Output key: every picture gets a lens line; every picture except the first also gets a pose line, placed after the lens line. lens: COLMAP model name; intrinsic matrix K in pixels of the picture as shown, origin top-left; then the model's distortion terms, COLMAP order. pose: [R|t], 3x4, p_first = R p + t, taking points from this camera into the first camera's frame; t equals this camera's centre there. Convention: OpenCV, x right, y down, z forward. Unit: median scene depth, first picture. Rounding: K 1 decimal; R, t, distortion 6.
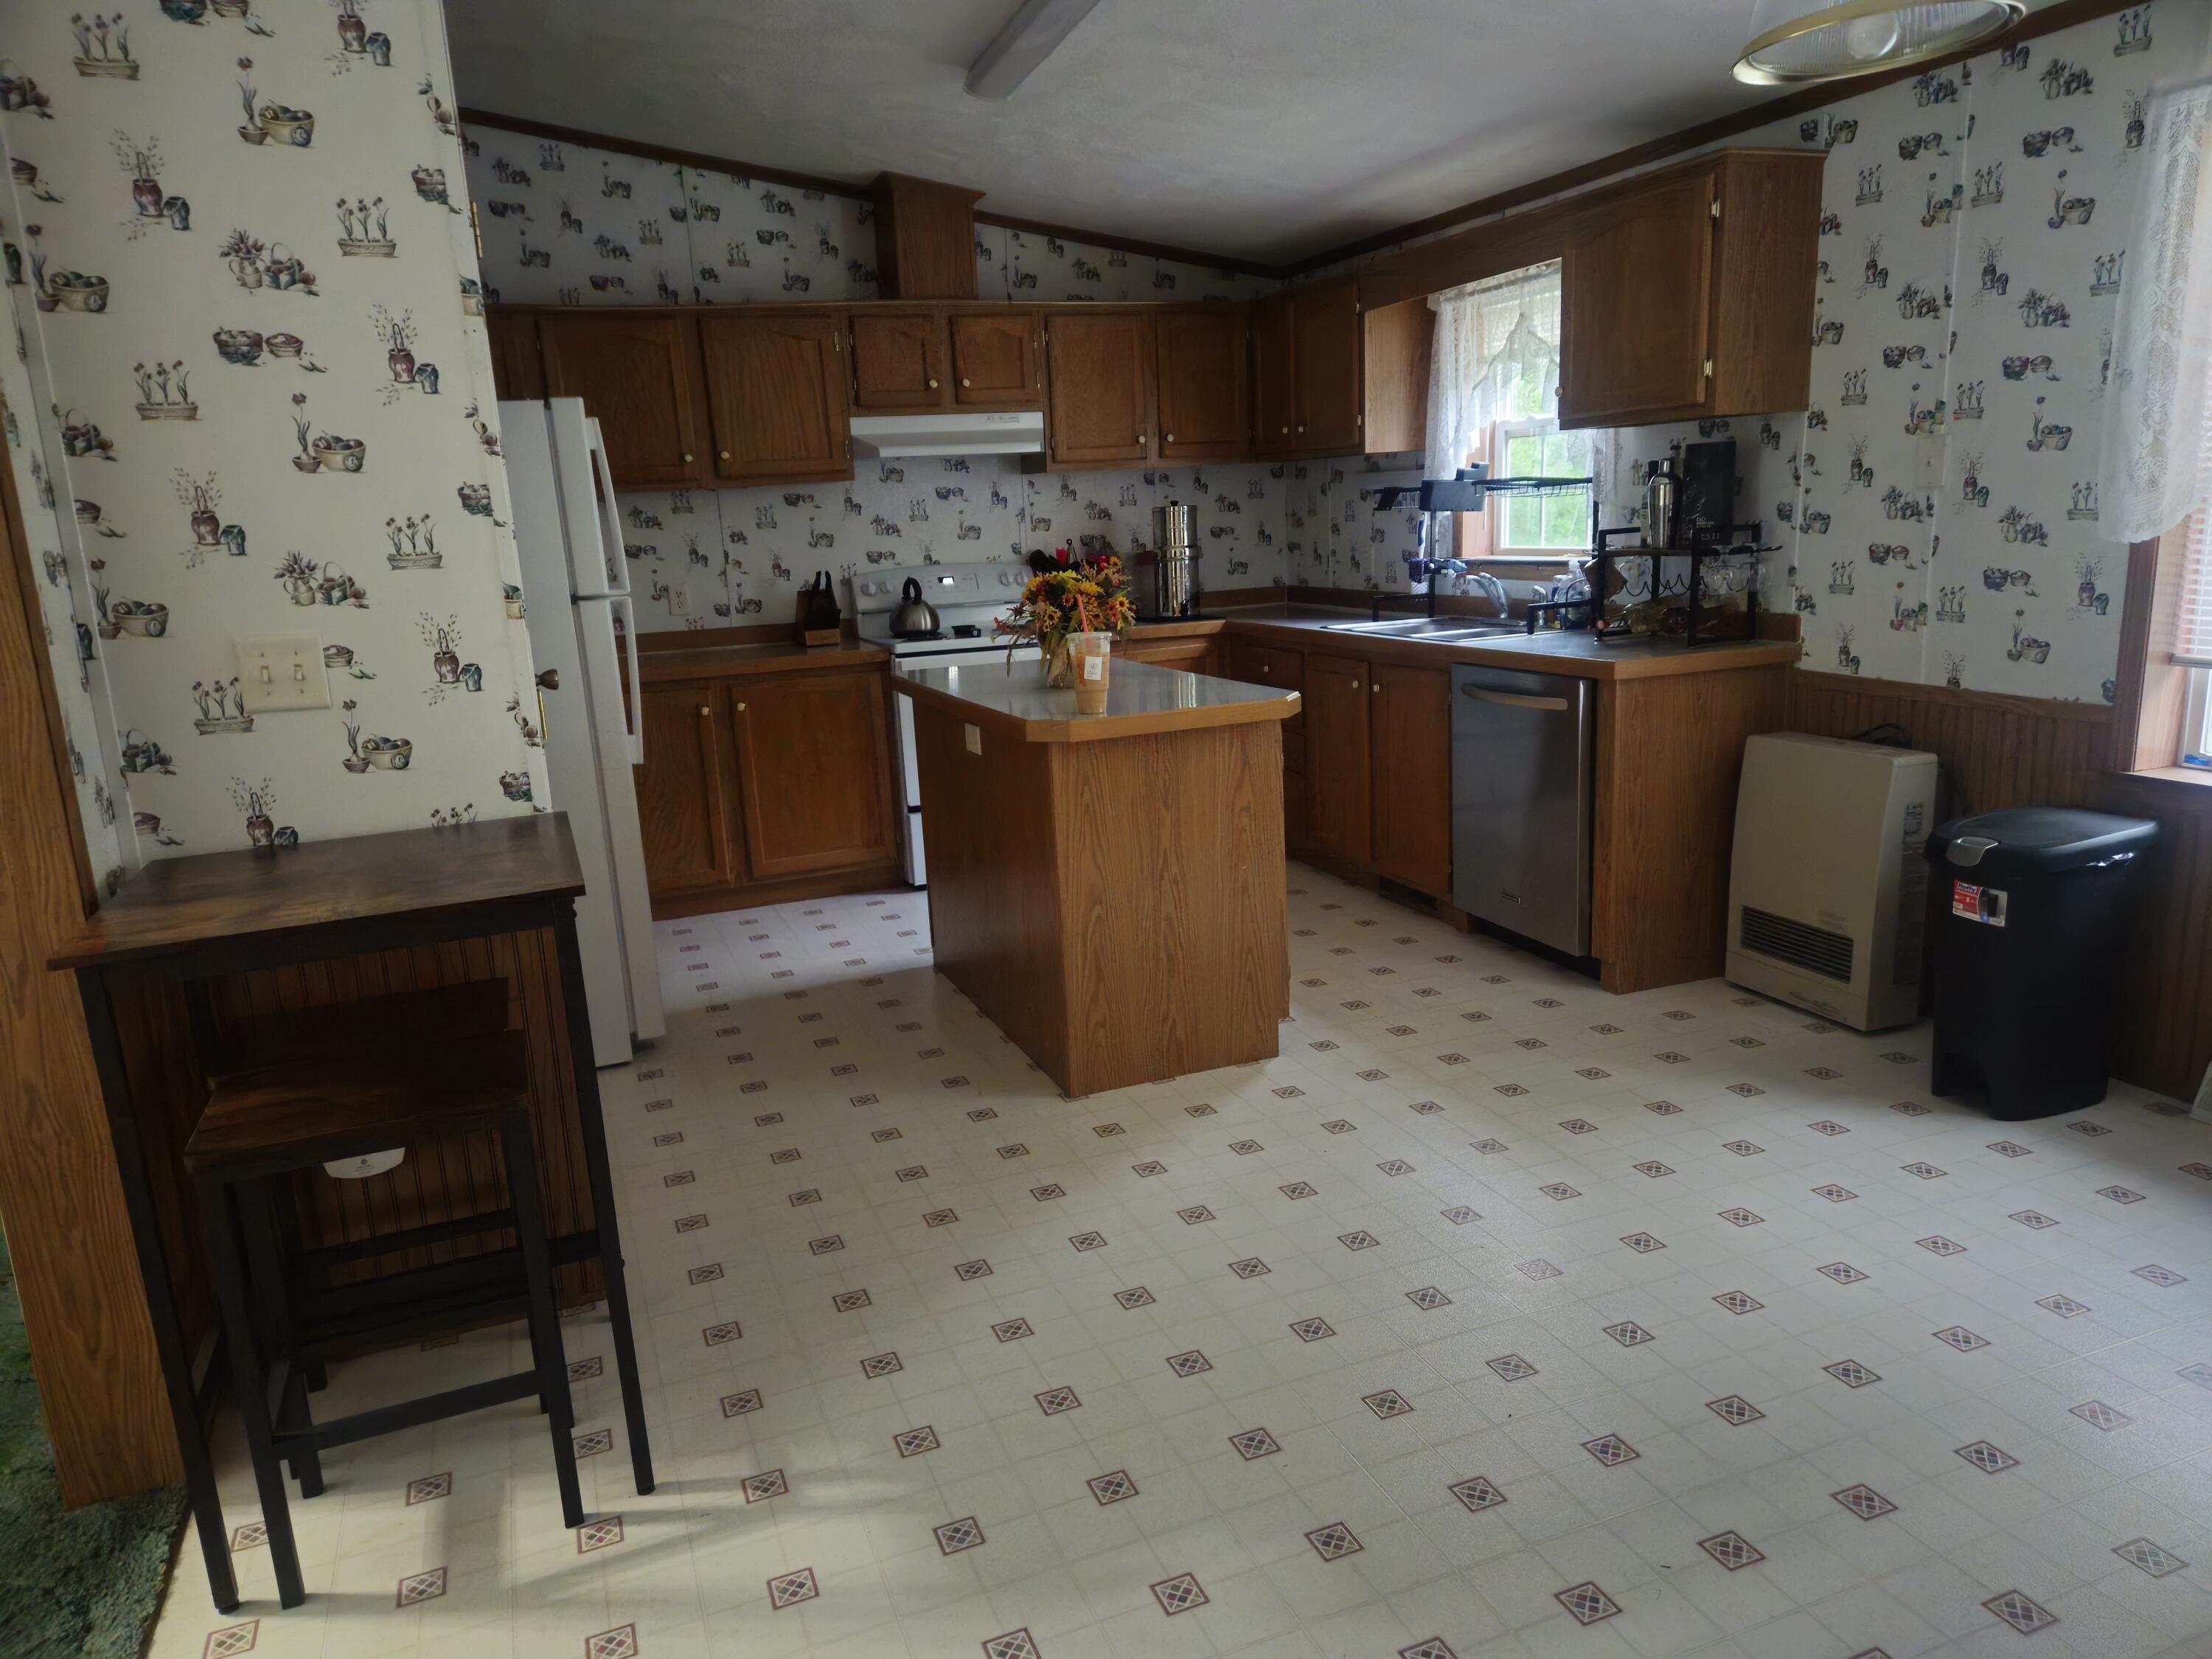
lens RADIAL K [[1489.4, 0, 1090.2], [0, 1489.4, 828.8], [0, 0, 1]] dist [0.074280, -0.061747]
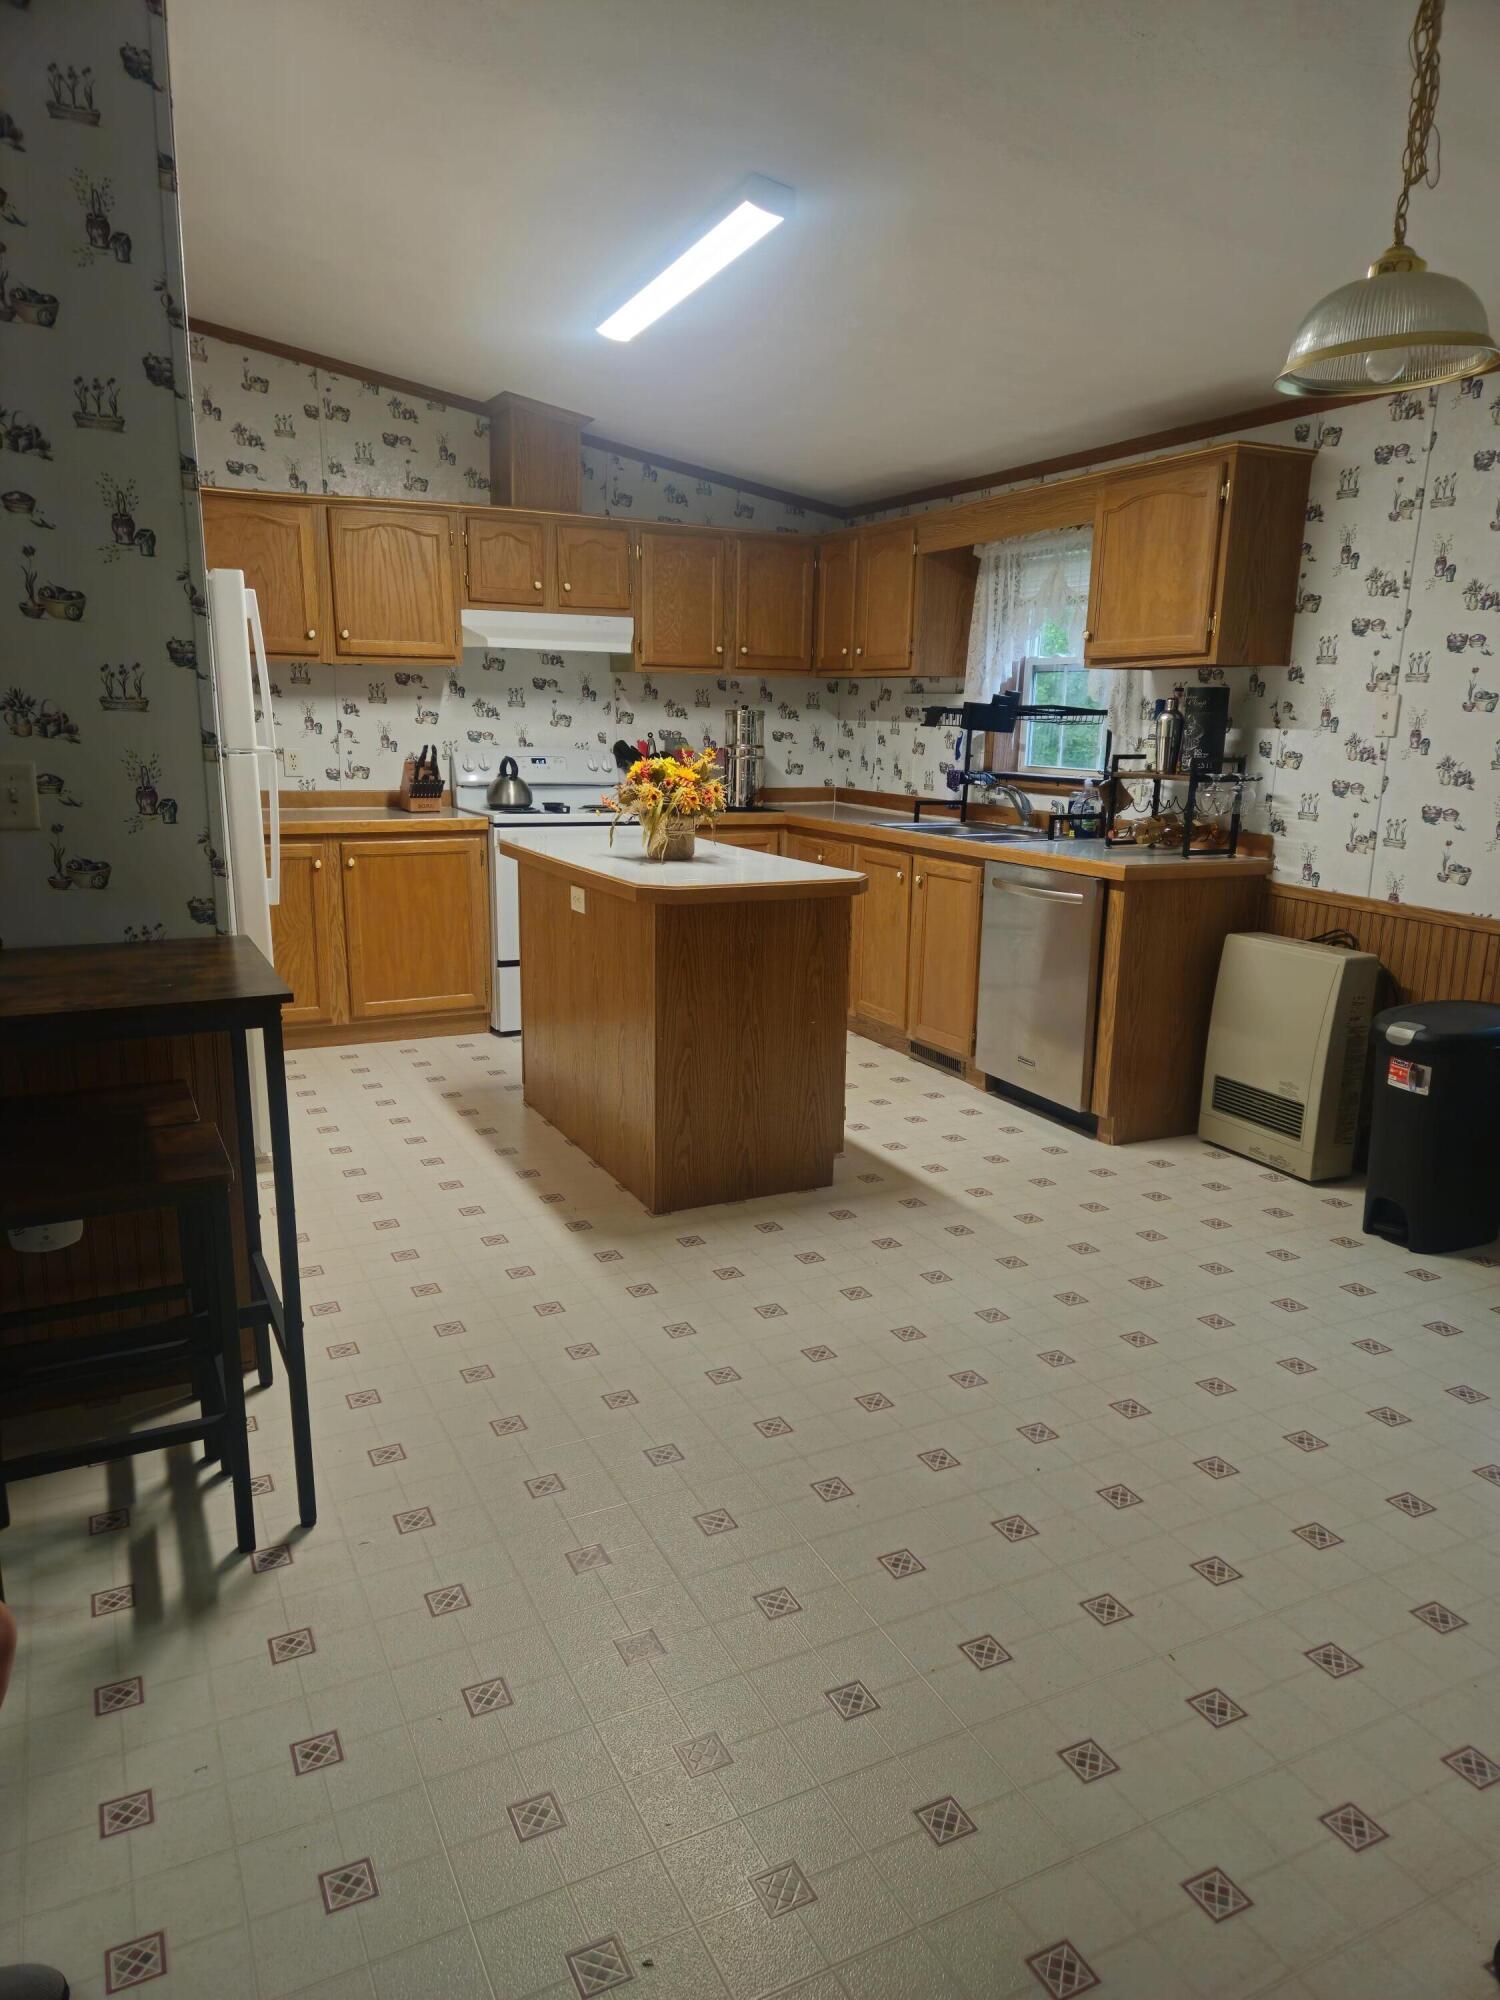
lens RADIAL K [[1346.7, 0, 753.2], [0, 1346.7, 1012.6], [0, 0, 1]] dist [0.074280, -0.061747]
pose [[0.993711, 0.047572, 0.101372, -0.046004], [-0.048079, 0.998840, 0.002560, 0.016739], [-0.101132, -0.007417, 0.994845, -0.037853]]
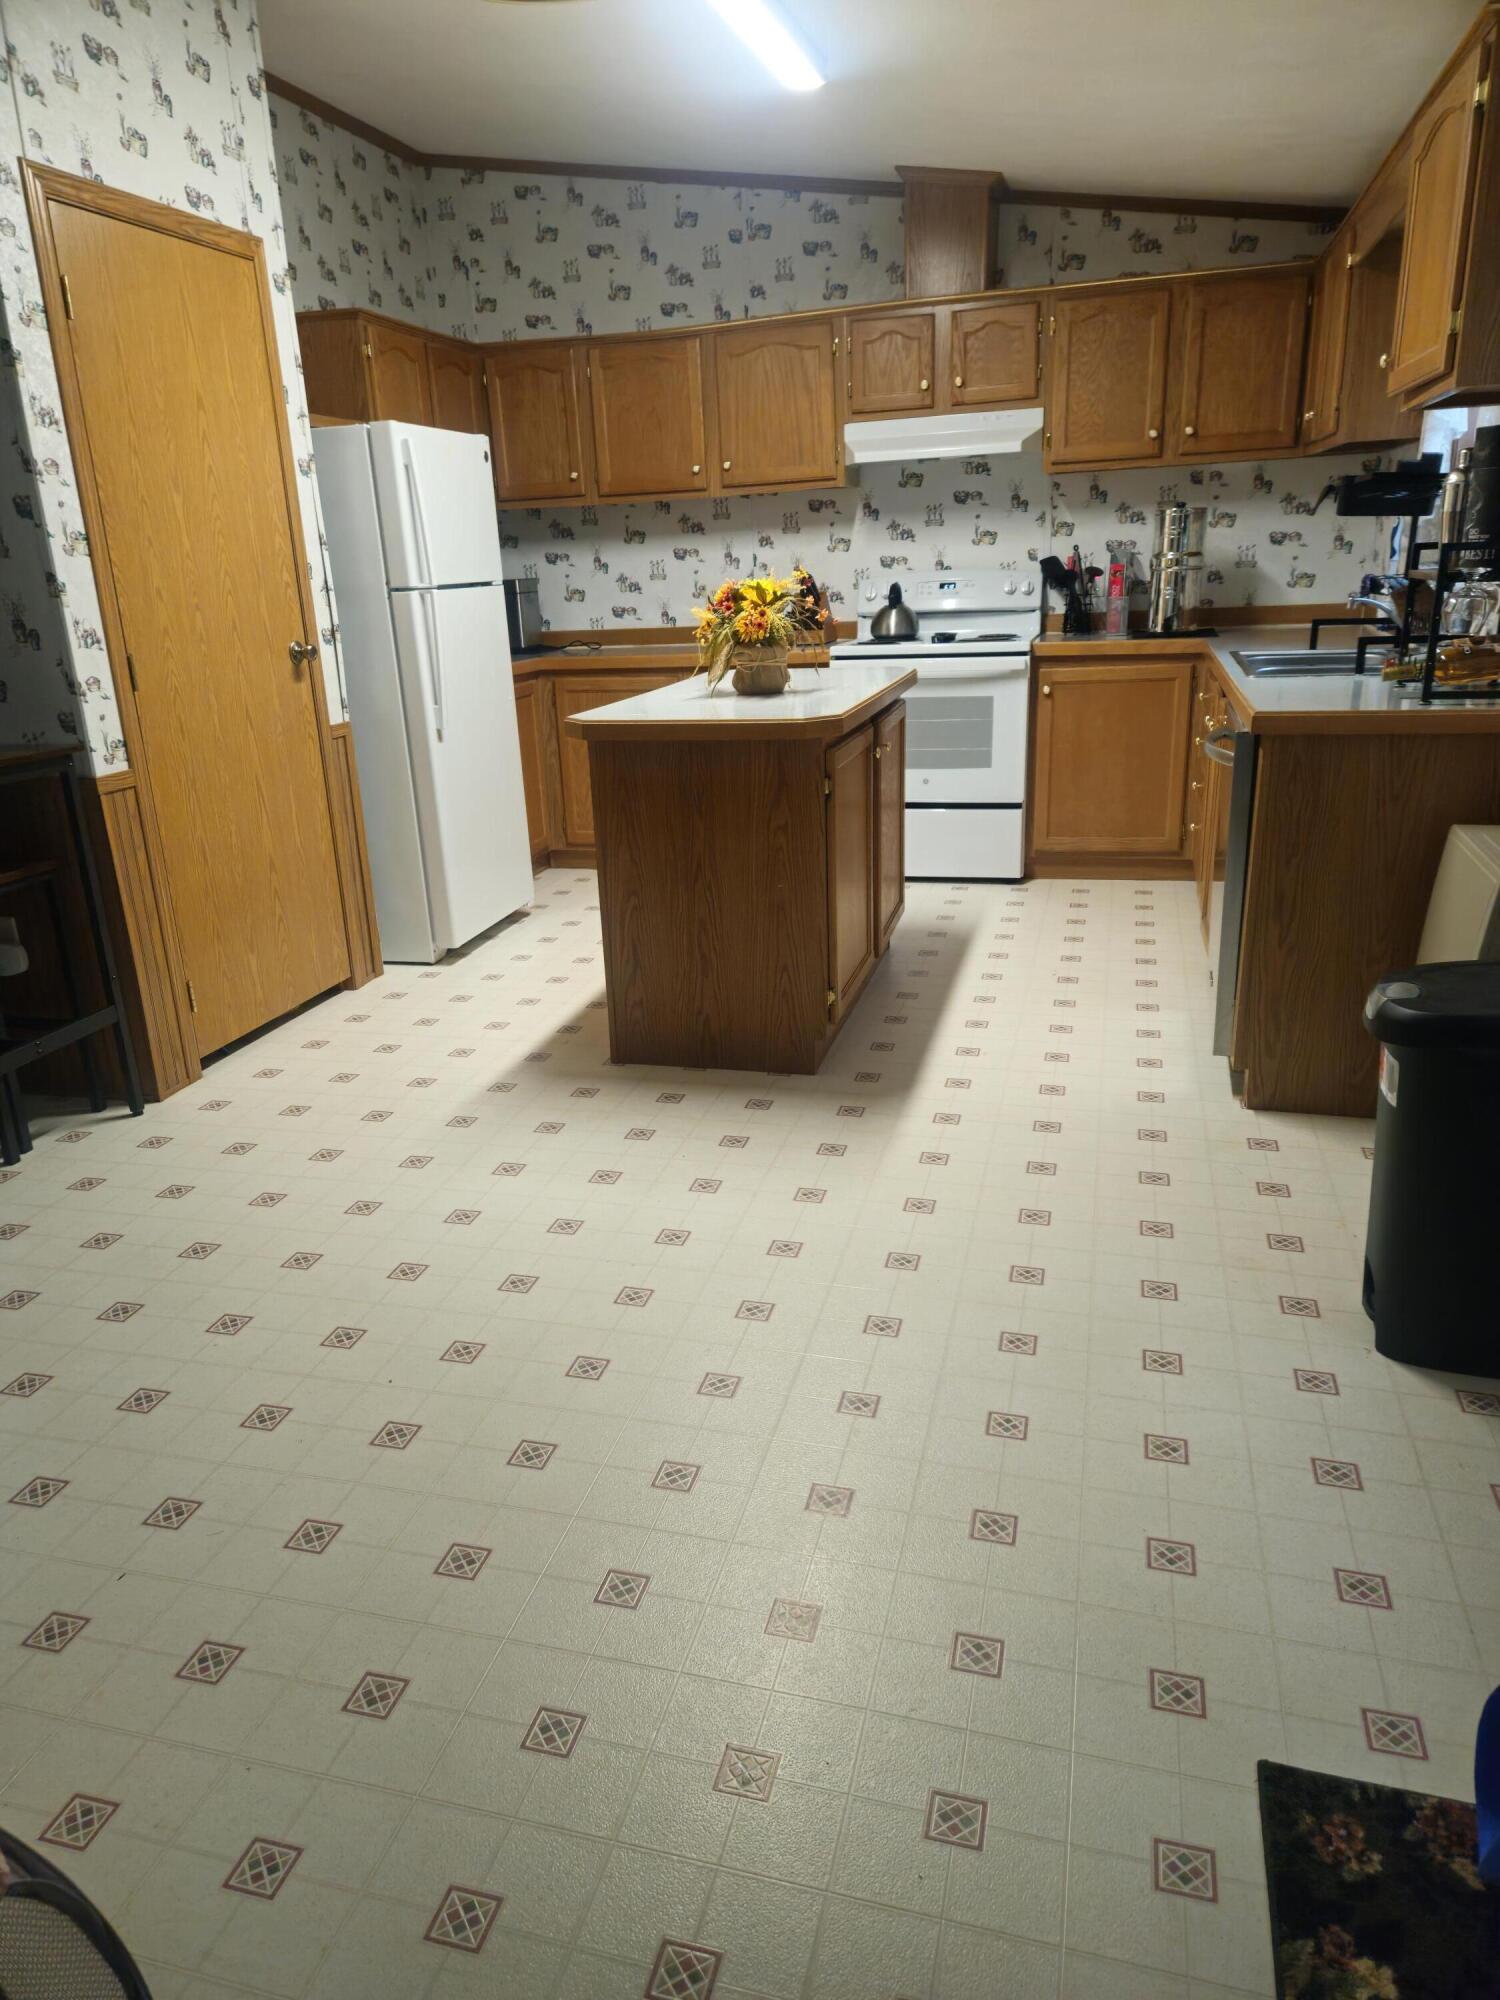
lens RADIAL K [[1346.7, 0, 728.8], [0, 1346.7, 998.9], [0, 0, 1]] dist [0.074280, -0.061747]
pose [[0.794309, 0.205267, -0.571786, 0.568911], [-0.126853, 0.976482, 0.174329, -0.049869], [0.594123, -0.065938, 0.801667, 0.217455]]
